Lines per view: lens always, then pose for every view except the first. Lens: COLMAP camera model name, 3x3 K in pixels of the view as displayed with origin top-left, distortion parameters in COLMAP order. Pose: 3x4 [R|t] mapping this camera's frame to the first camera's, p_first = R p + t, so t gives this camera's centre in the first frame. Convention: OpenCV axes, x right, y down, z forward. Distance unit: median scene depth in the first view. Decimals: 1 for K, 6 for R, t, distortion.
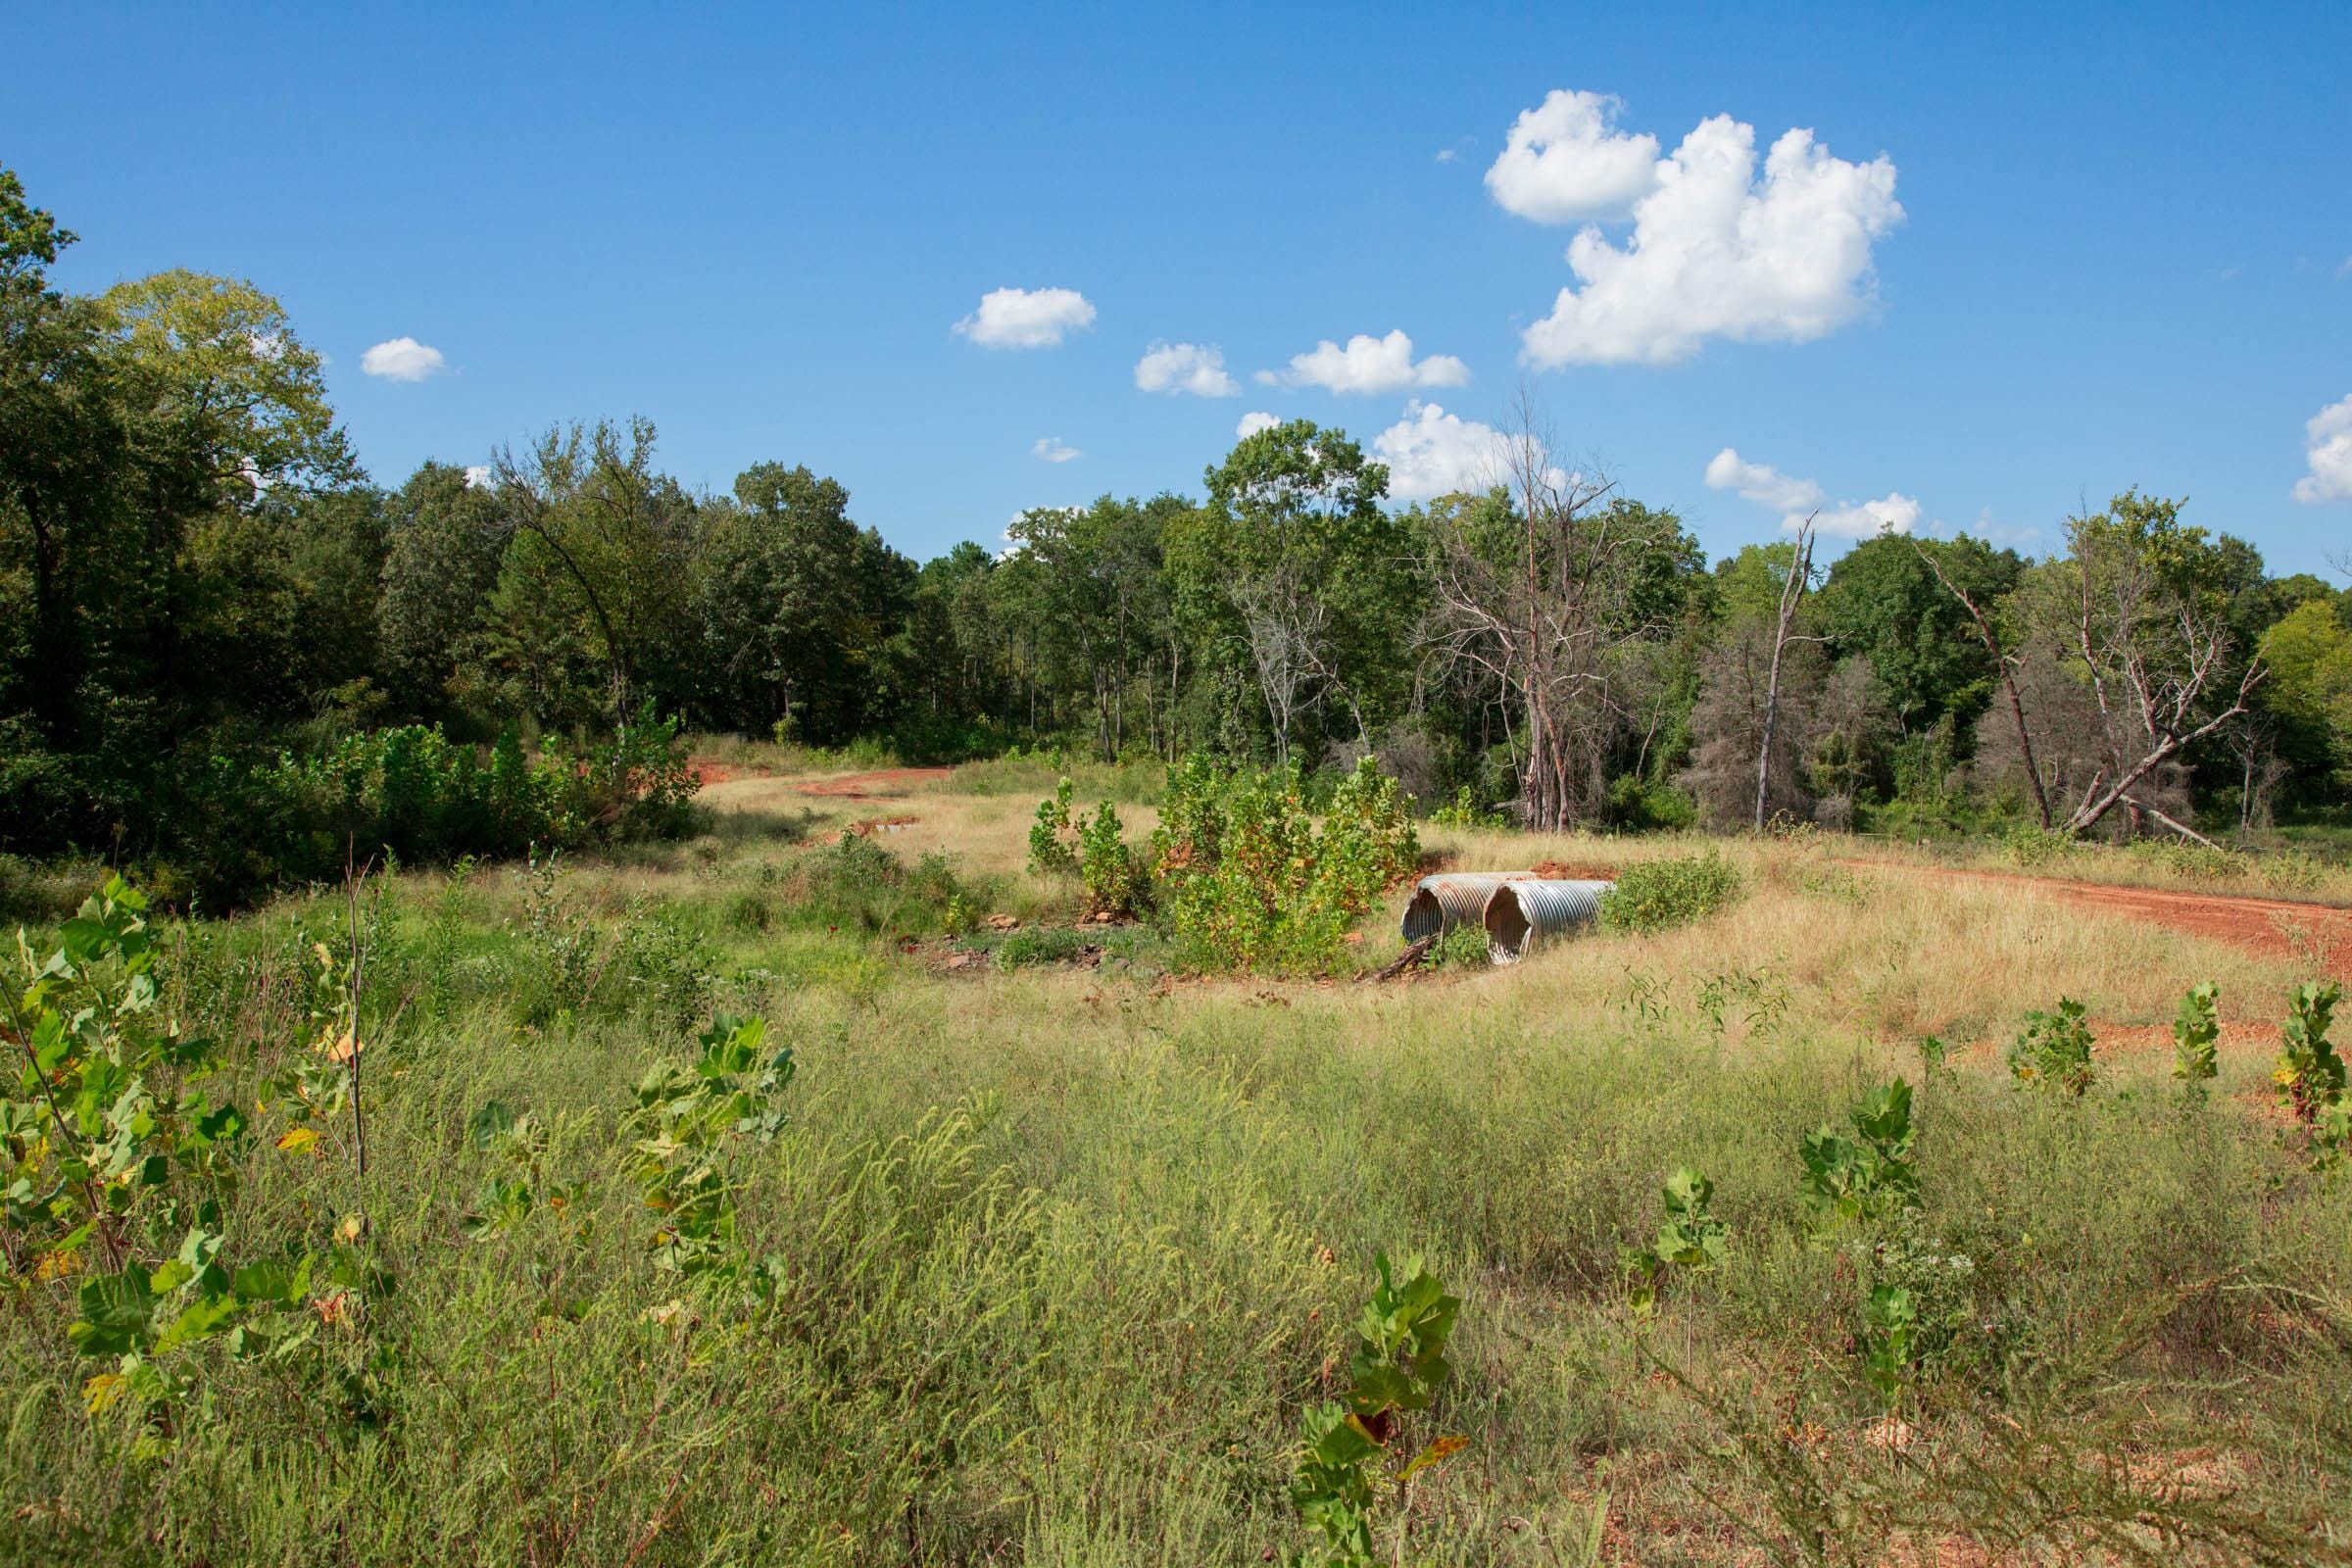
lens RADIAL K [[1881.8, 0, 1148.2], [0, 1881.8, 771.1], [0, 0, 1]] dist [-0.085305, 0.116025]
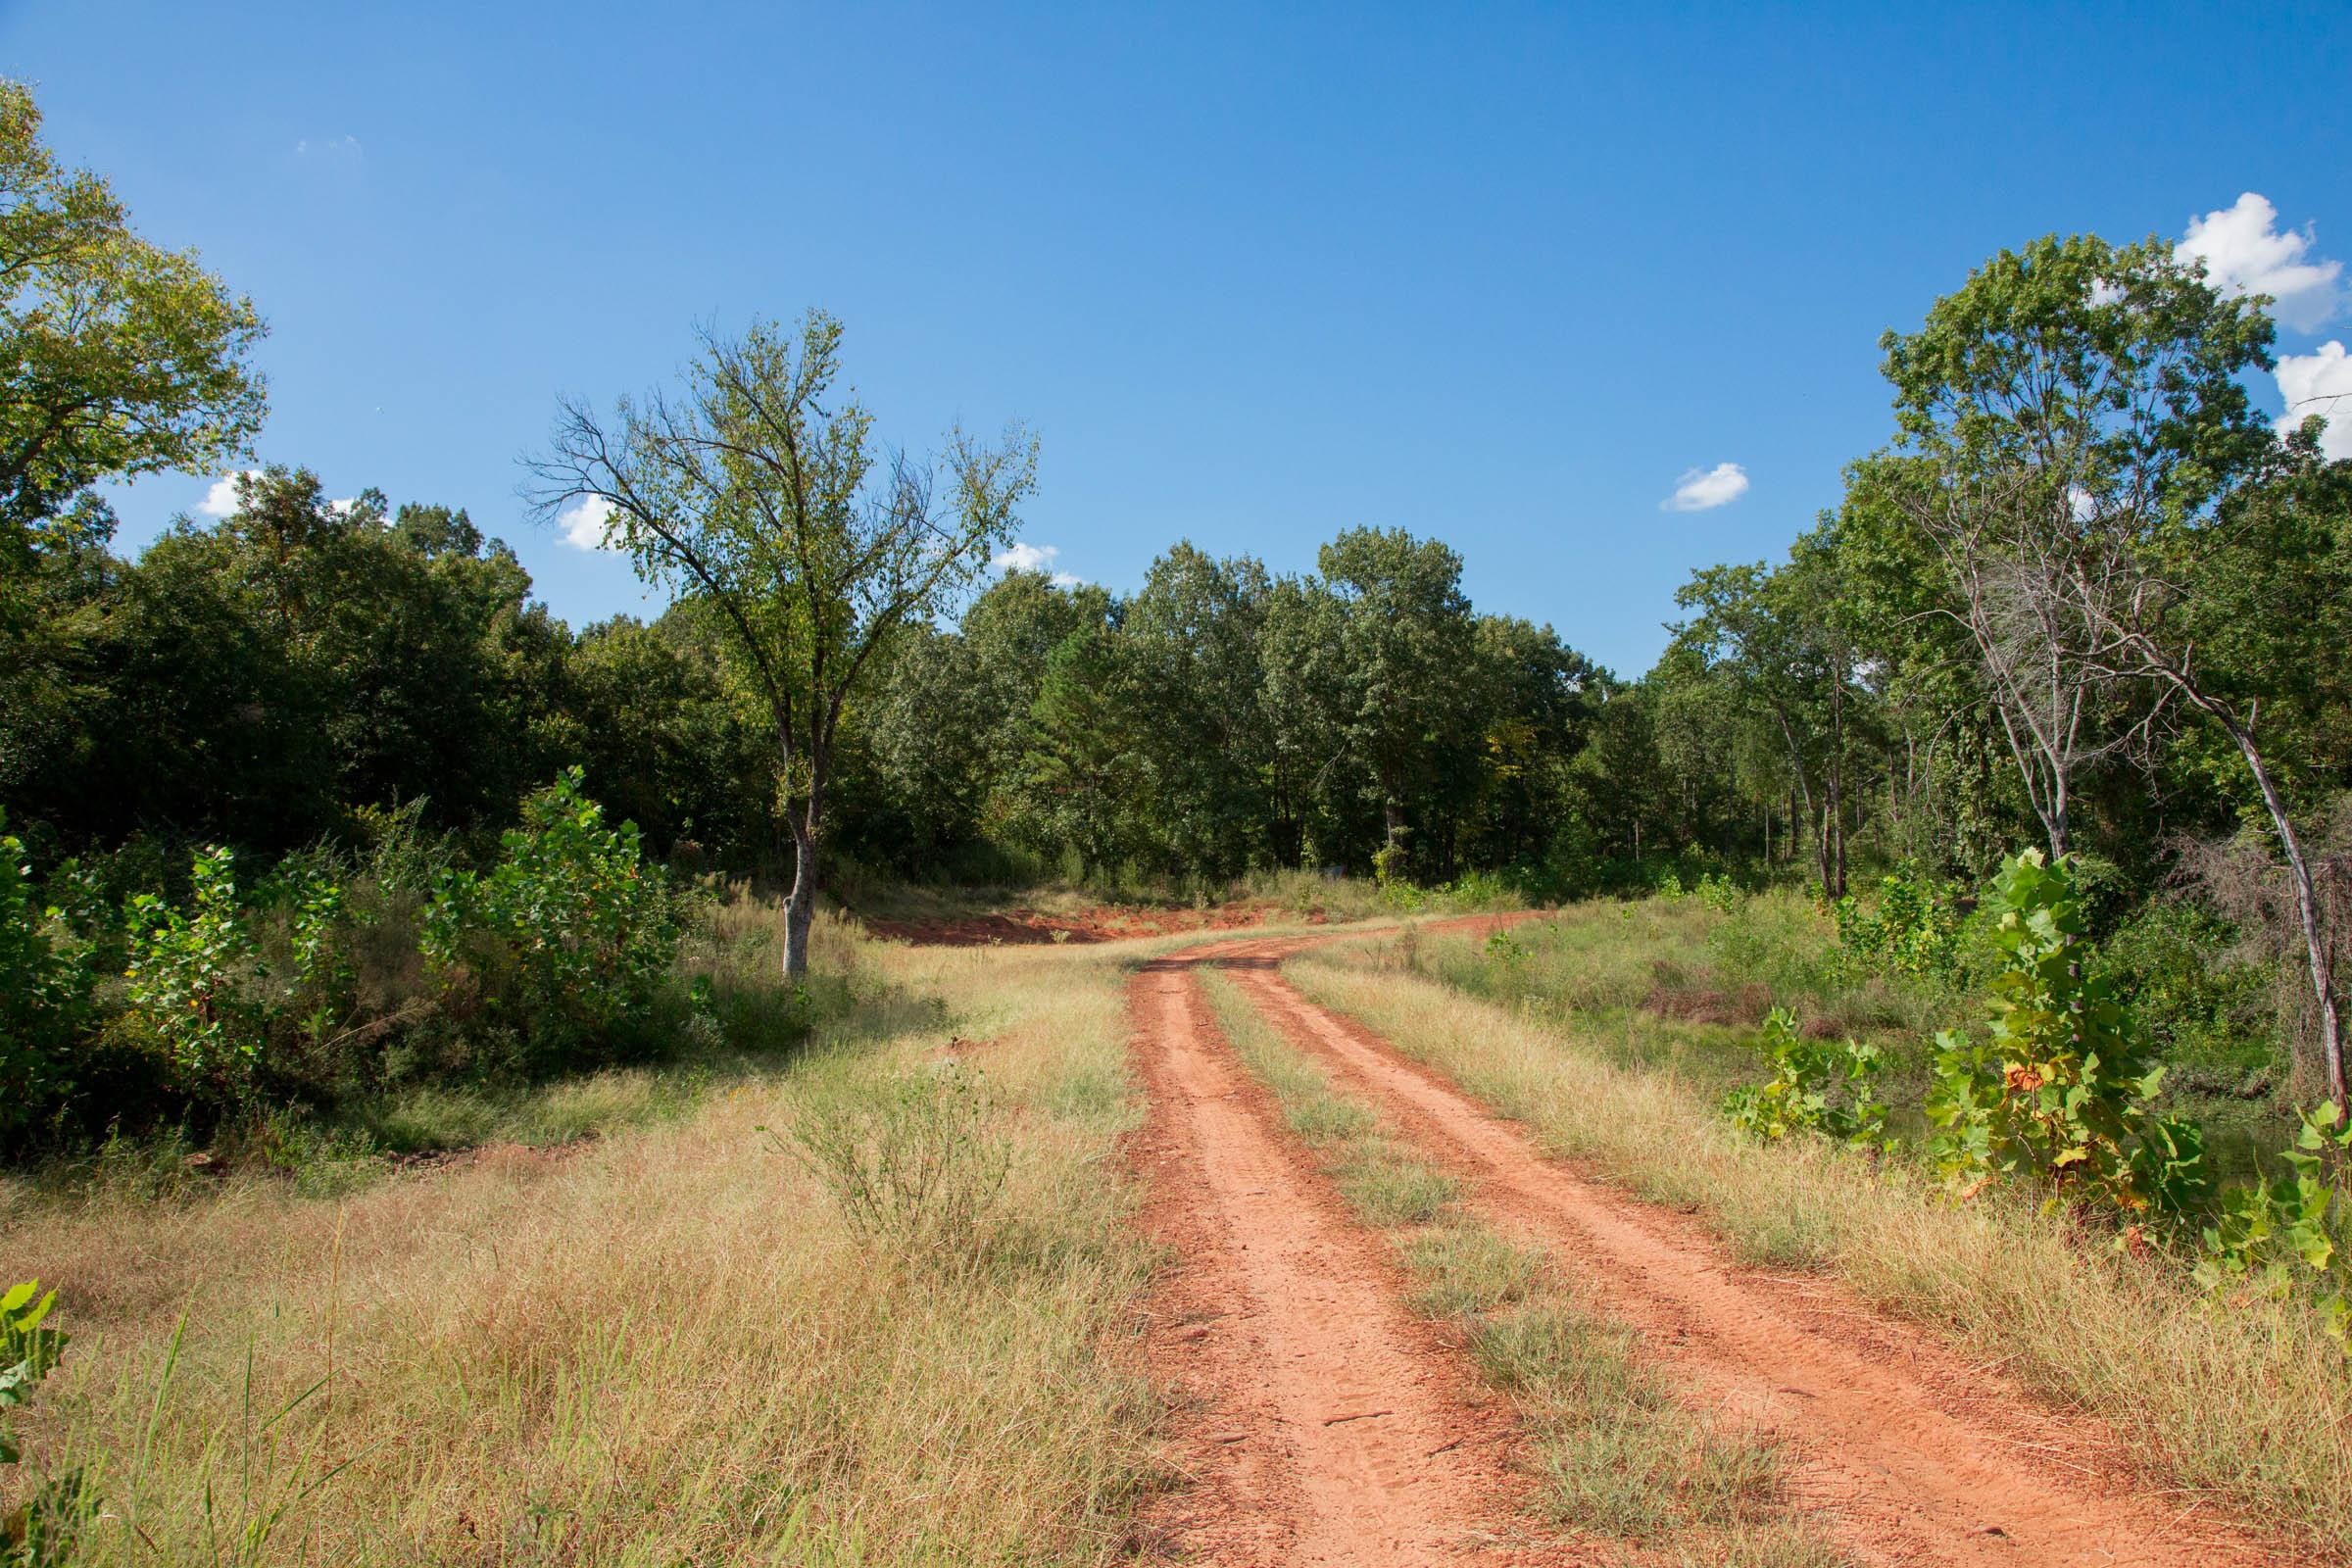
lens RADIAL K [[1881.8, 0, 1148.2], [0, 1881.8, 771.1], [0, 0, 1]] dist [-0.085305, 0.116025]
pose [[0.921579, -0.038336, -0.386293, 0.020661], [0.009048, 0.996963, -0.077354, -0.000014], [0.388085, 0.067792, 0.919127, 0.242900]]
